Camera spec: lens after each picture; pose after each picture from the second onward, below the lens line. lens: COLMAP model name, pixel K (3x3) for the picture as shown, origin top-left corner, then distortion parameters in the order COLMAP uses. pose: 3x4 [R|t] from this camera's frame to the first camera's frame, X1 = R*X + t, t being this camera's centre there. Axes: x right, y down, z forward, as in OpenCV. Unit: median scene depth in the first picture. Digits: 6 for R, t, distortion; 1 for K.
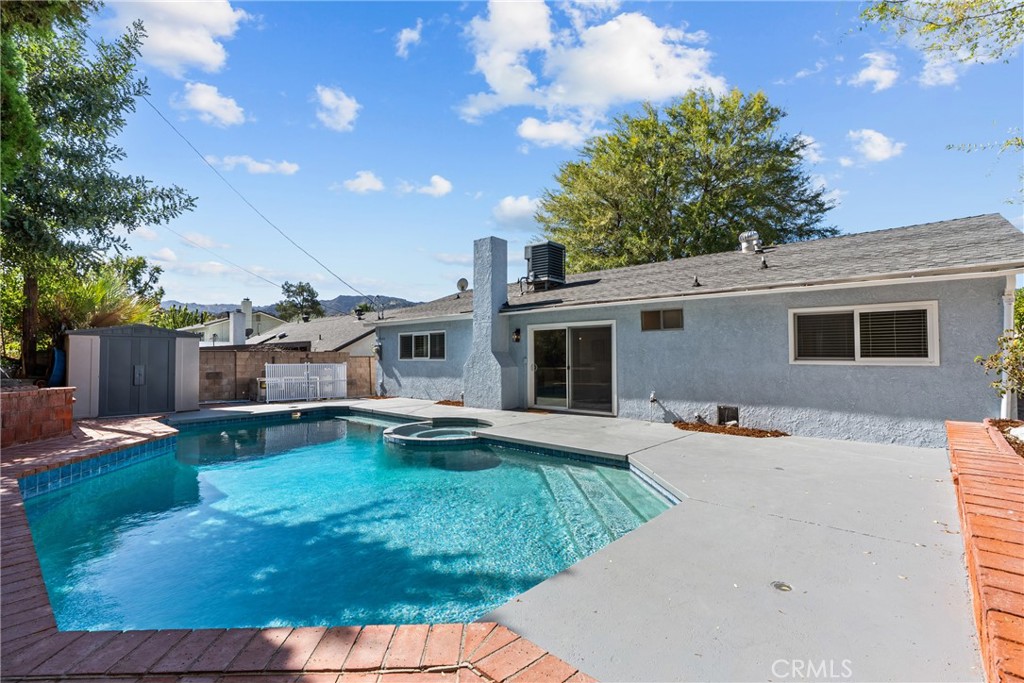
lens RADIAL K [[461.8, 0, 518.1], [0, 461.8, 343.0], [0, 0, 1]] dist [-0.014730, 0.005387]
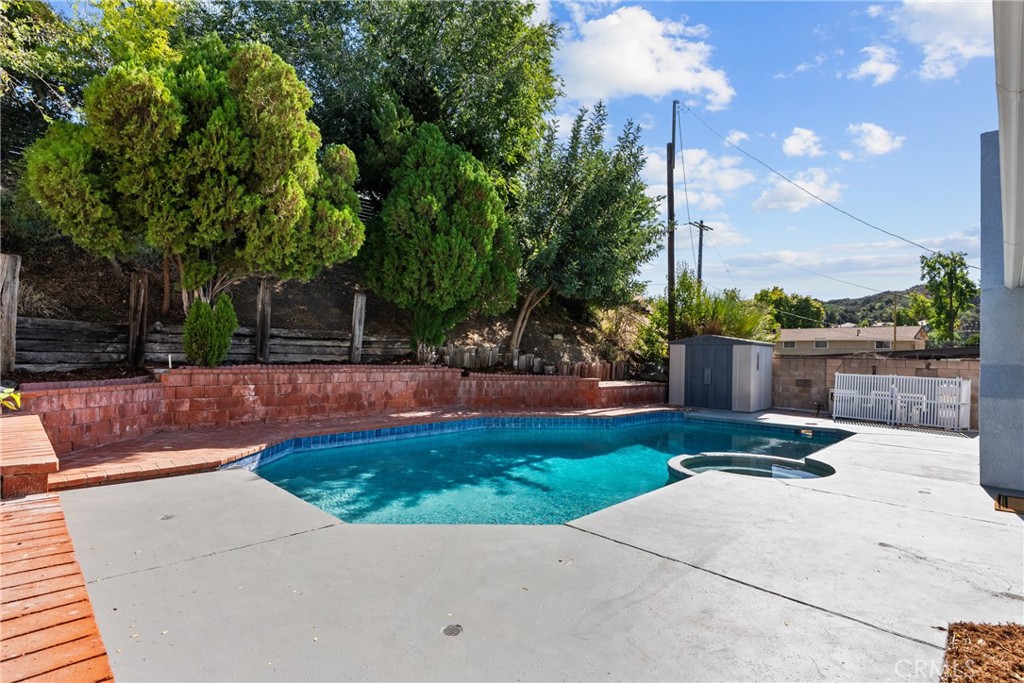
lens RADIAL K [[503.7, 0, 513.5], [0, 503.7, 345.0], [0, 0, 1]] dist [-0.009383, 0.000492]
pose [[-0.052623, -0.014140, -0.998514, 0.517009], [0.006604, 0.999873, -0.014508, 0.001768], [0.998593, -0.007357, -0.052523, 0.530179]]
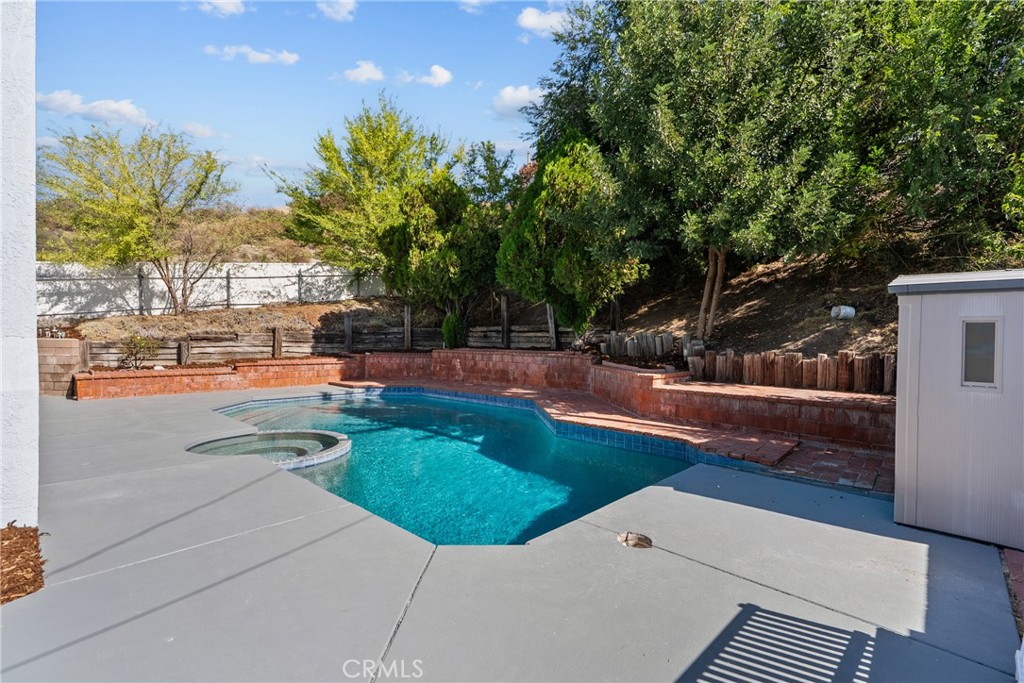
lens RADIAL K [[461.8, 0, 514.9], [0, 461.8, 342.0], [0, 0, 1]] dist [-0.014730, 0.005387]
pose [[-0.999654, -0.001857, 0.026230, -0.456613], [-0.002398, 0.999785, -0.020604, 0.028456], [-0.026186, -0.020660, -0.999444, 1.376045]]
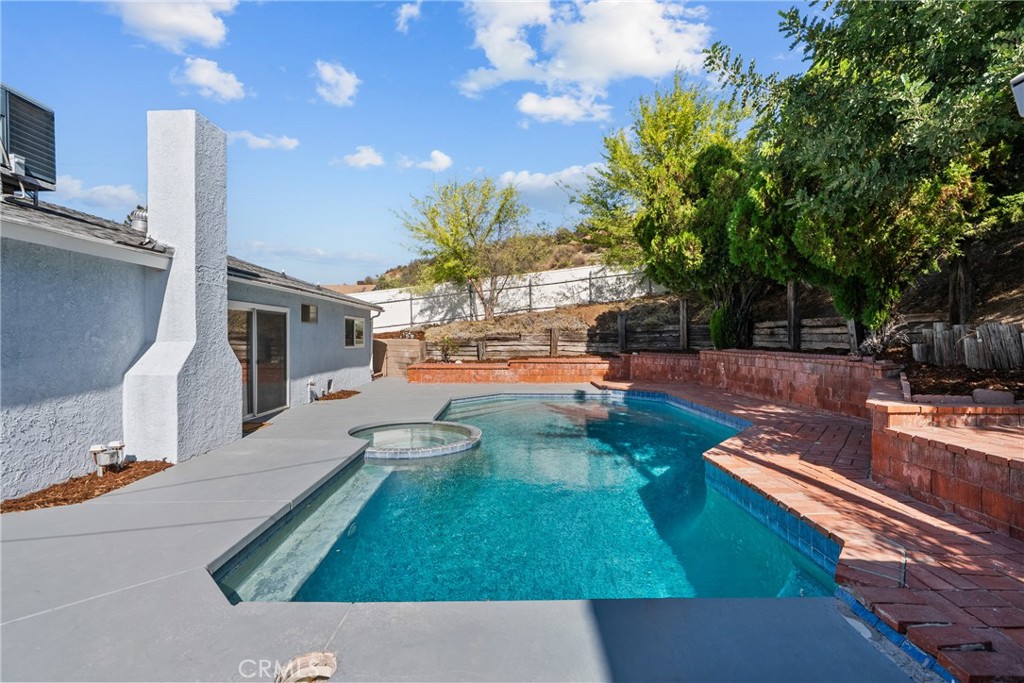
lens RADIAL K [[461.8, 0, 516.1], [0, 461.8, 342.4], [0, 0, 1]] dist [-0.014730, 0.005387]
pose [[-0.680716, -0.003288, 0.732540, -0.715577], [-0.013898, 0.999868, -0.008426, 0.019832], [-0.732415, -0.015916, -0.680672, 1.141435]]
